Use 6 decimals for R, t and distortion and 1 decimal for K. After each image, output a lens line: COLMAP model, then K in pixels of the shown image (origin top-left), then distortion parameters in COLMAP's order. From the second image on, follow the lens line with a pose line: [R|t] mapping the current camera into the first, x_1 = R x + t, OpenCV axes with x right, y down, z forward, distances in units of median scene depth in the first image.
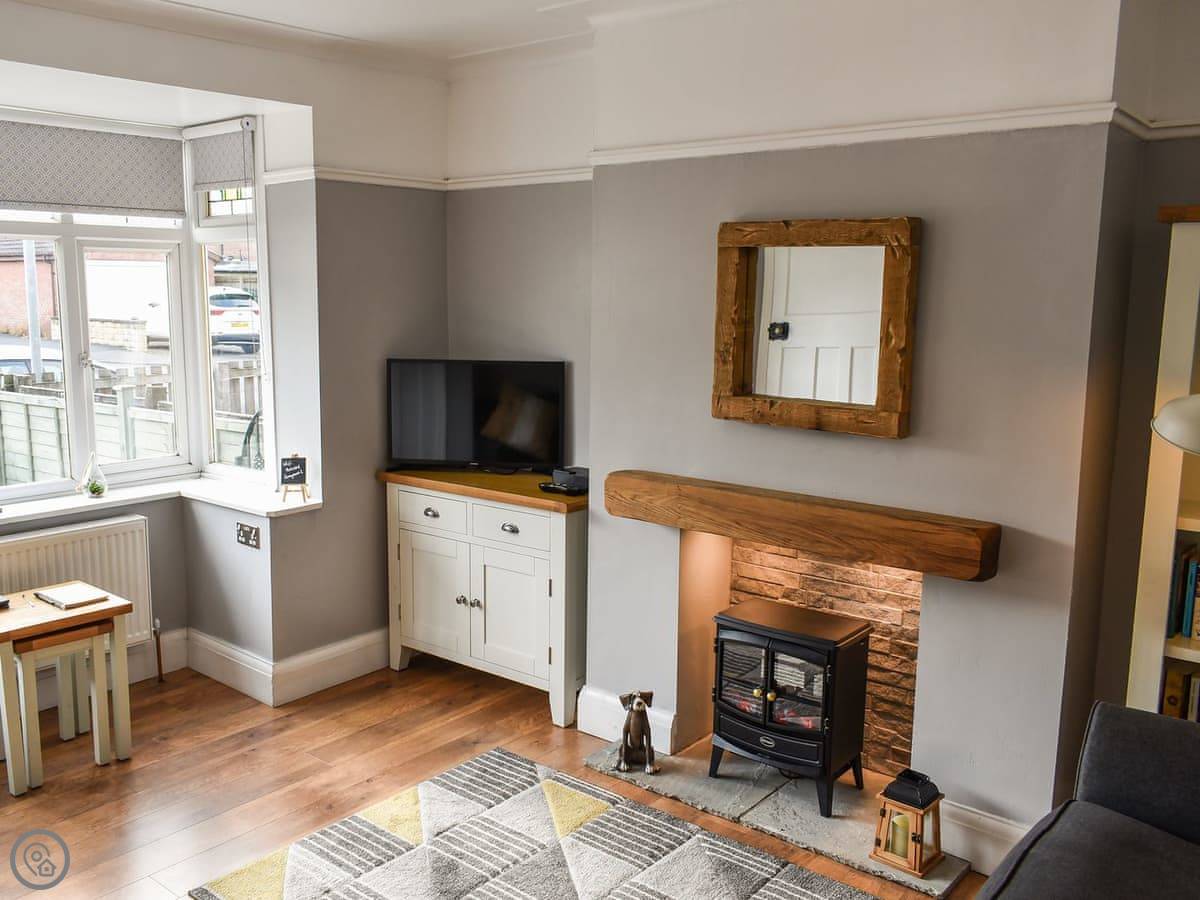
lens RADIAL K [[1047.0, 0, 600.0], [0, 1047.0, 450.0], [0, 0, 1]] dist [0.017868, 0.004847]
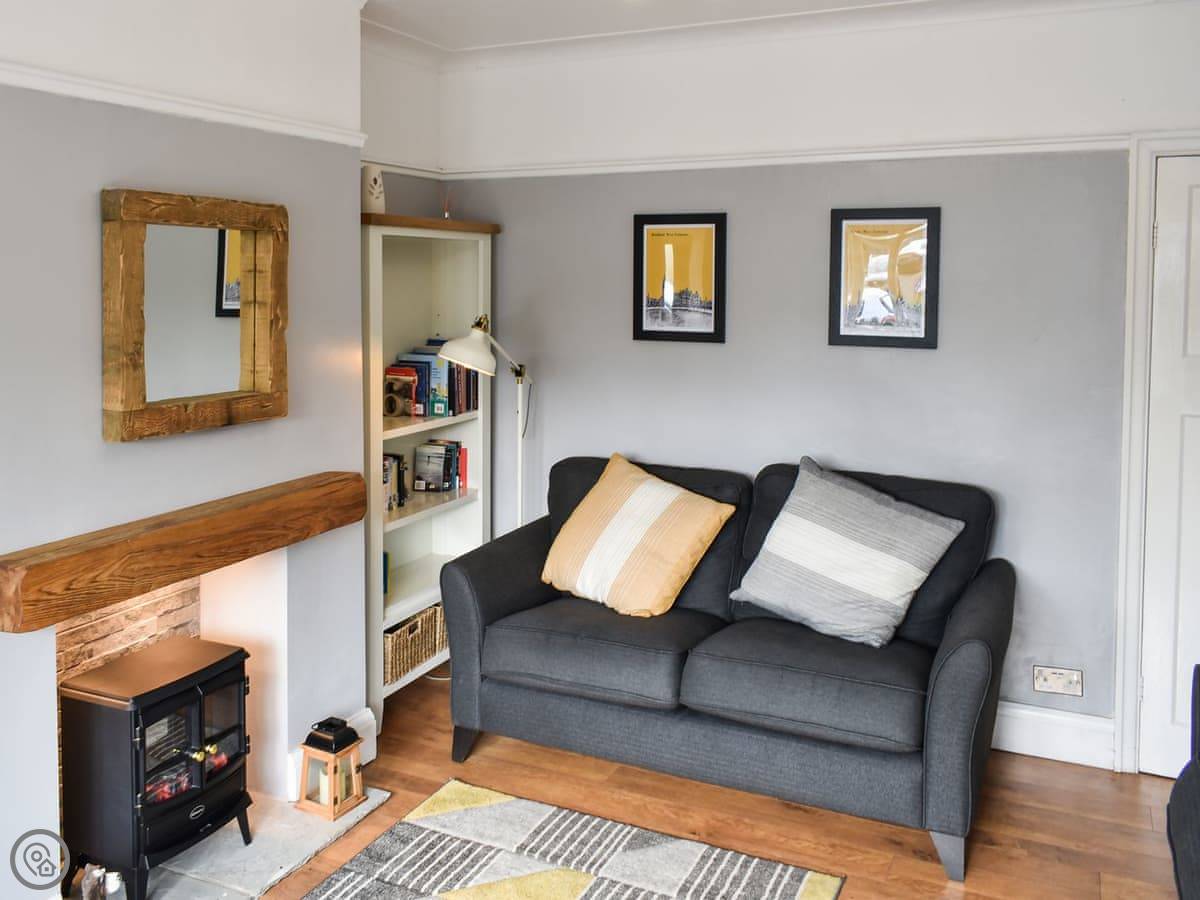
lens RADIAL K [[1076.0, 0, 600.0], [0, 1076.0, 450.0], [0, 0, 1]] dist [-0.008742, -0.017253]
pose [[-0.264037, -0.159823, 0.951179, -0.798743], [0.151395, 0.967084, 0.204521, -0.144444], [-0.952557, 0.198004, -0.231149, 0.921258]]
